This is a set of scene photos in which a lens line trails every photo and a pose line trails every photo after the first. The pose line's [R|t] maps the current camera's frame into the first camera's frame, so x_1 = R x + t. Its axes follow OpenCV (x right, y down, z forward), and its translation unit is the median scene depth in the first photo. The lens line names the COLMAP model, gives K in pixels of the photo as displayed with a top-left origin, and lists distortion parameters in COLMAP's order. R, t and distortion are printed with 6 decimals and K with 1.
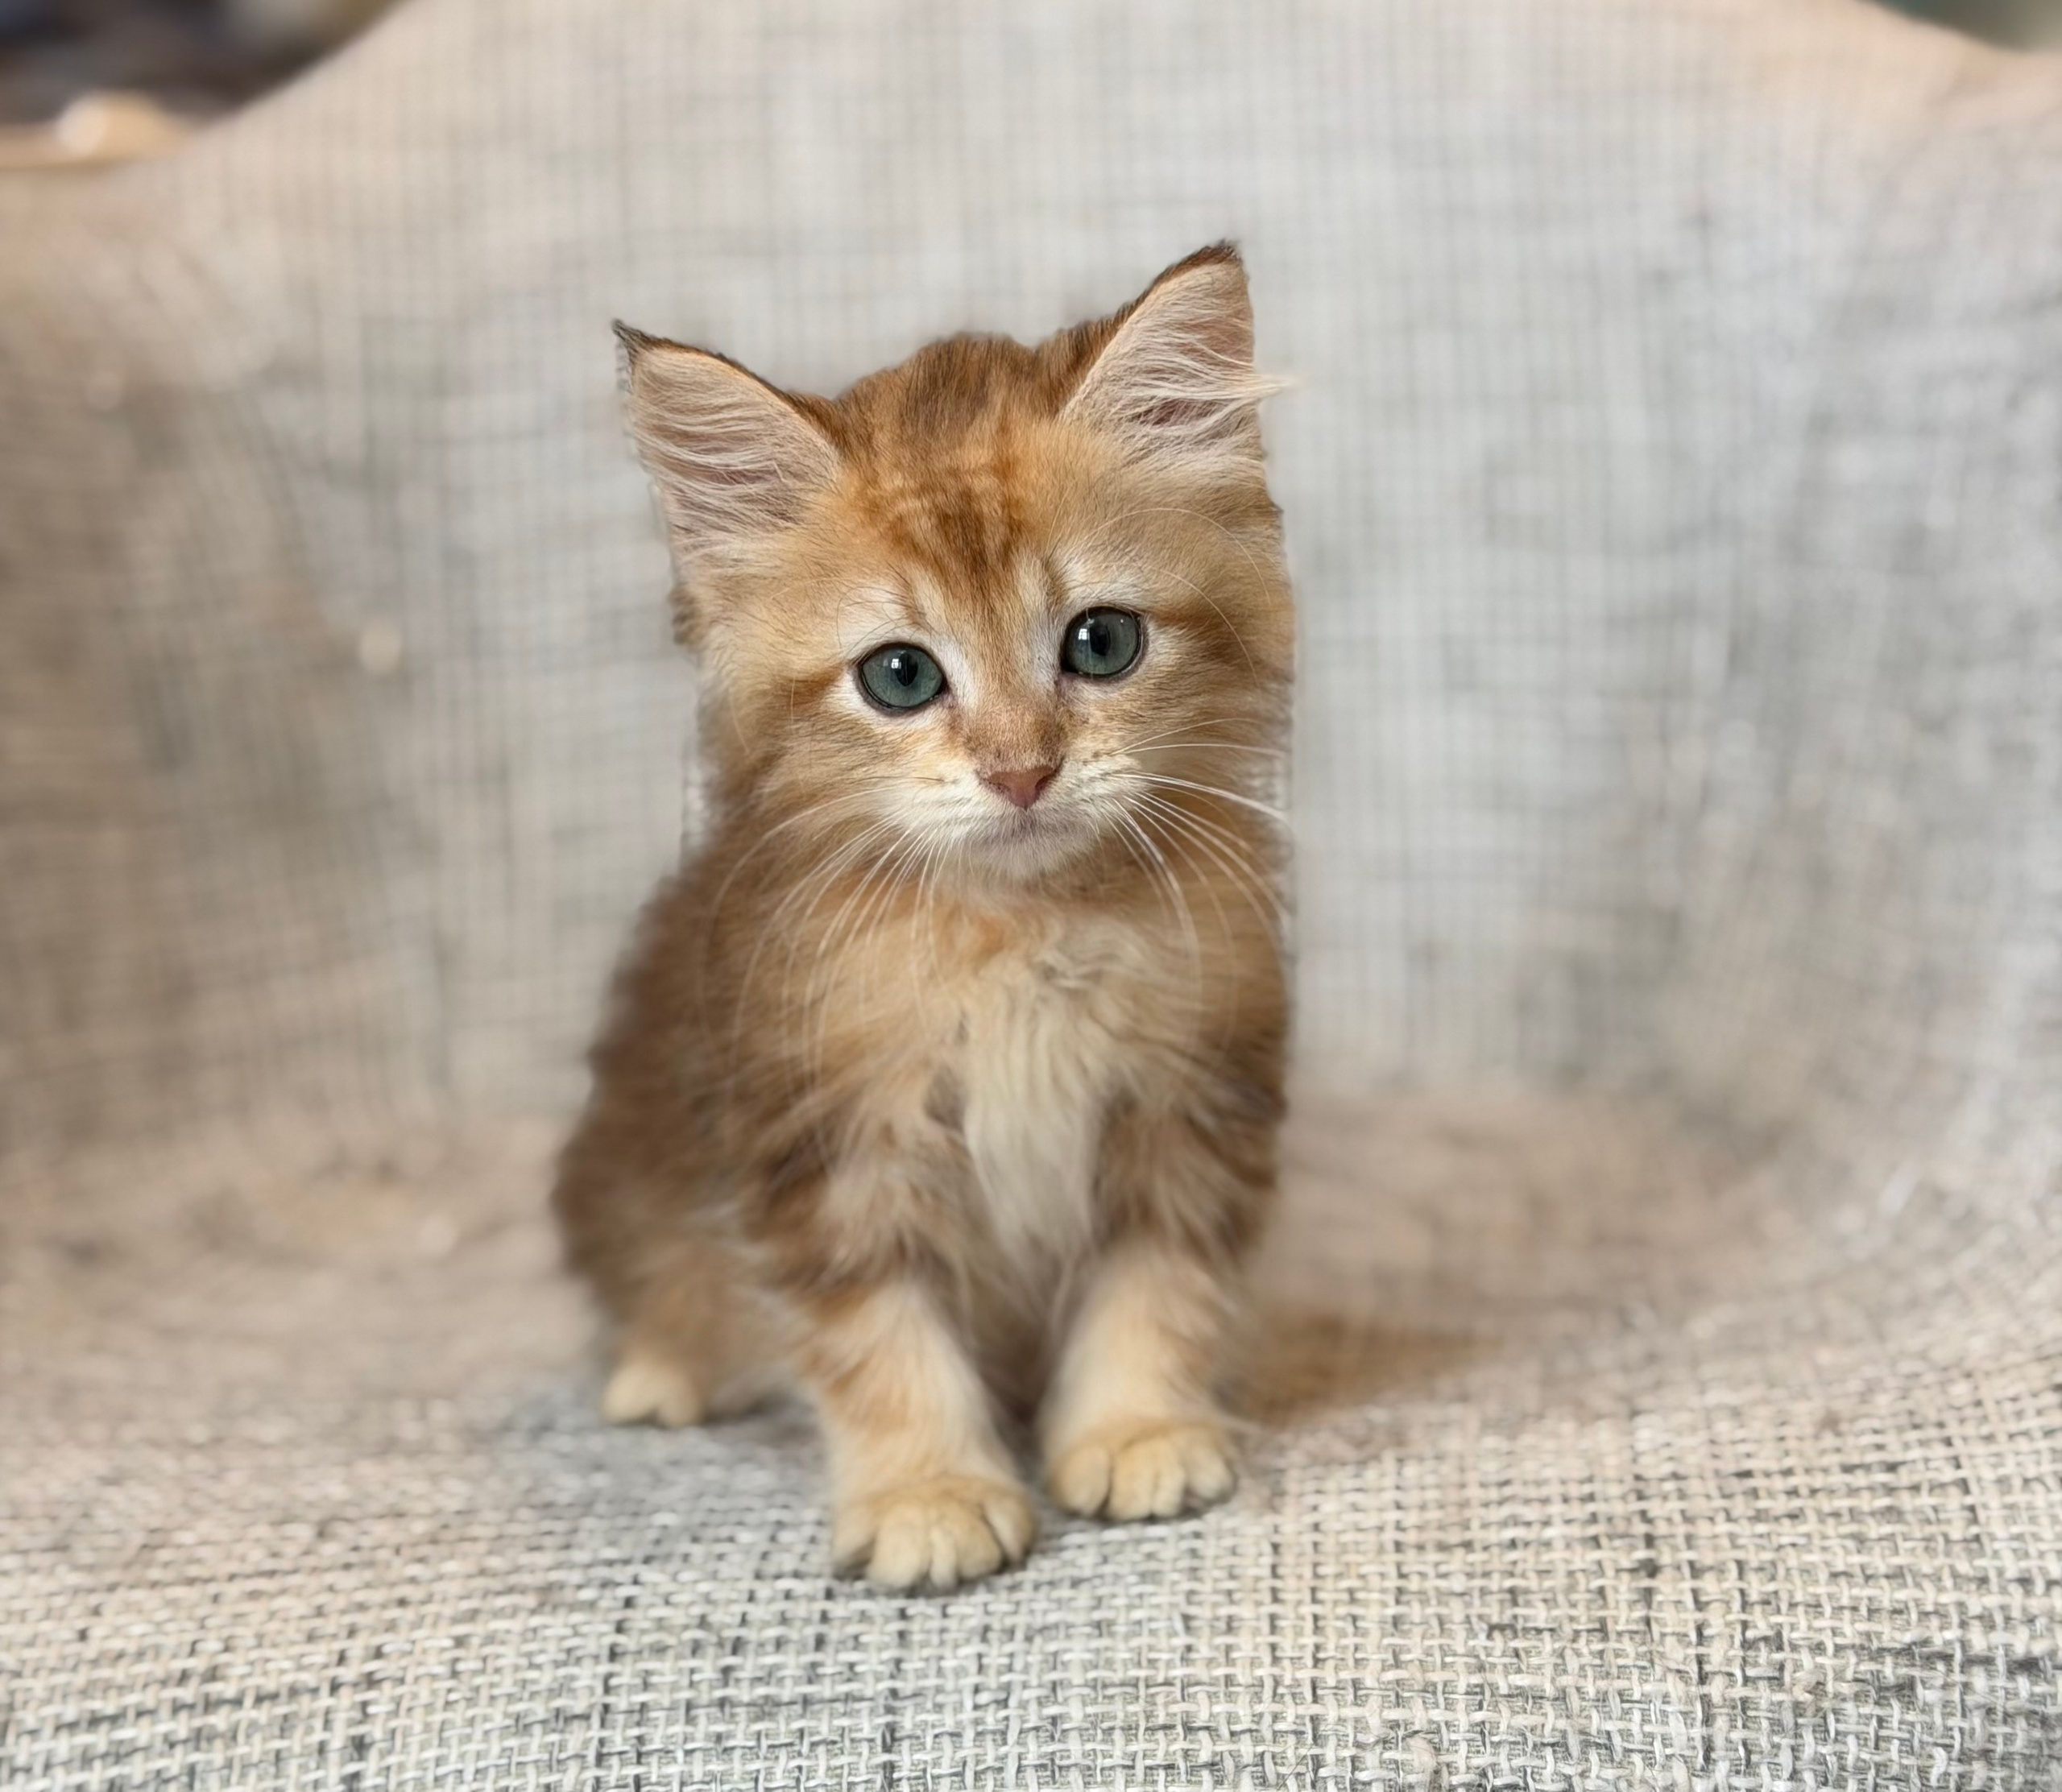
lens RADIAL K [[3885.9, 0, 1023.2], [0, 3885.9, 970.7], [0, 0, 1]] dist [0.151599, -0.240067]
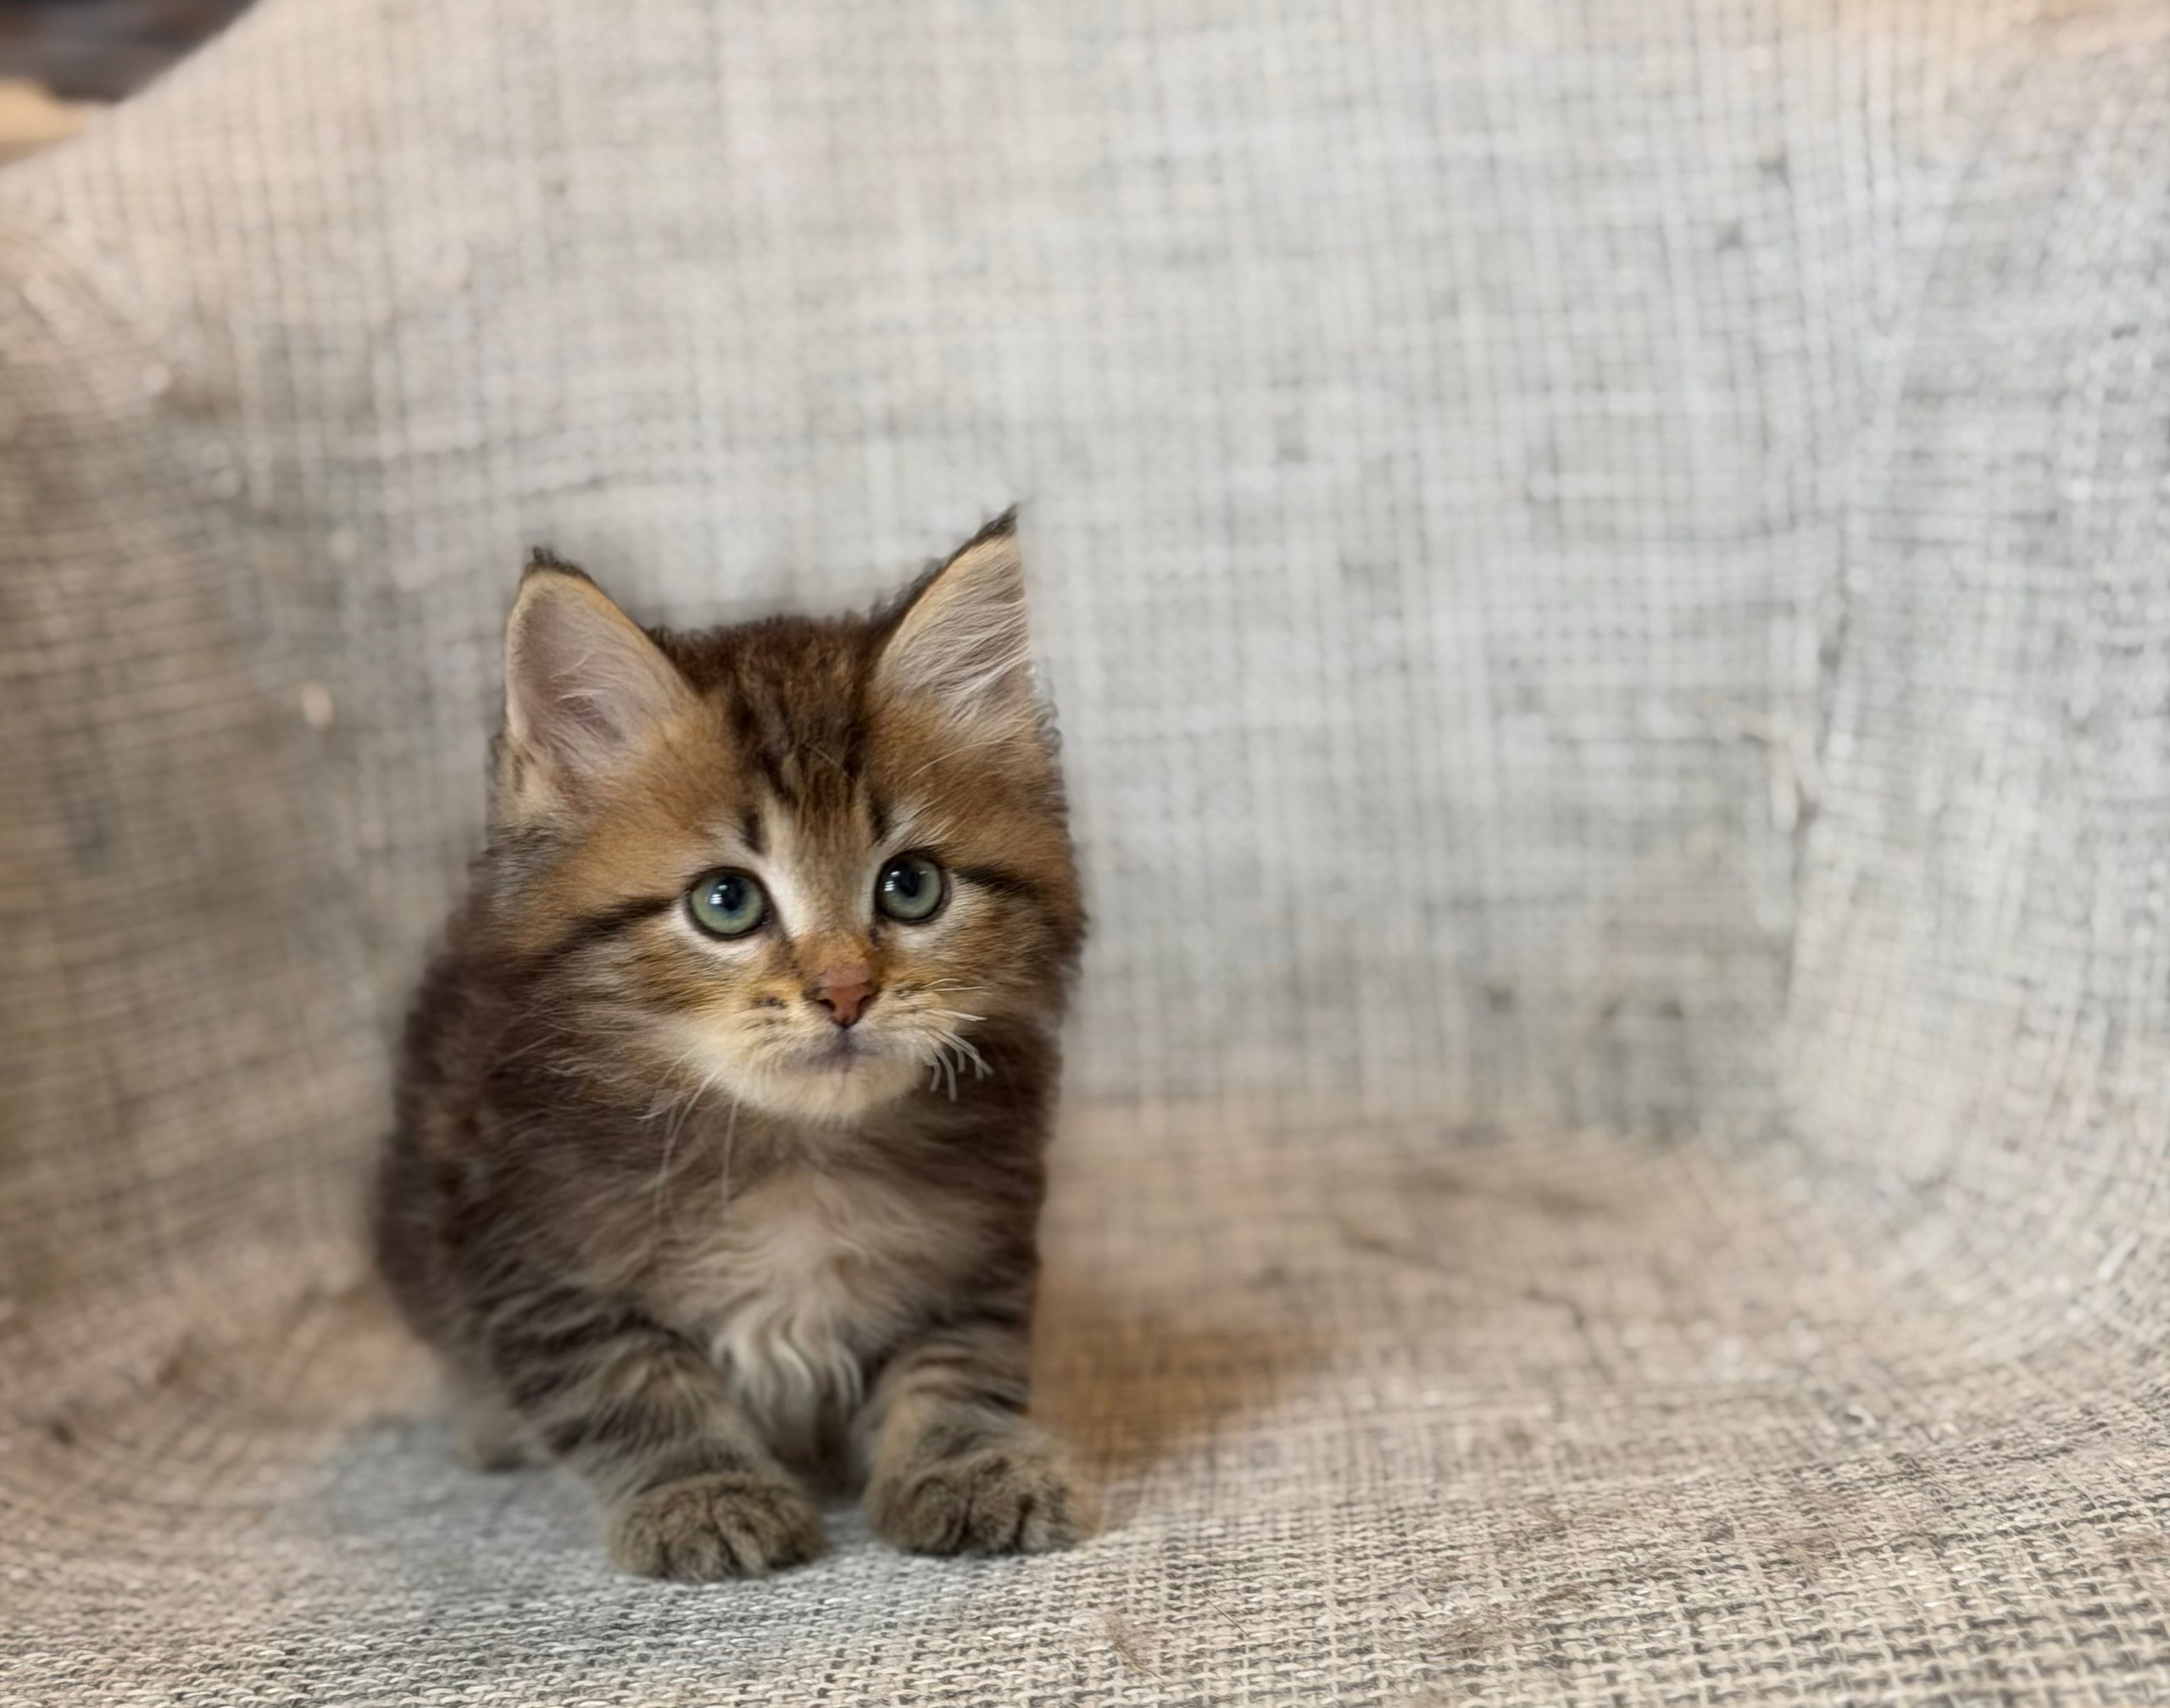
lens RADIAL K [[4093.4, 0, 1082.2], [0, 4093.4, 1084.0], [0, 0, 1]] dist [0.119674, 0.133468]
pose [[0.996106, -0.052233, 0.071028, -0.105290], [0.050249, 0.998303, 0.029427, -0.029598], [-0.072445, -0.025743, 0.997040, 0.095139]]
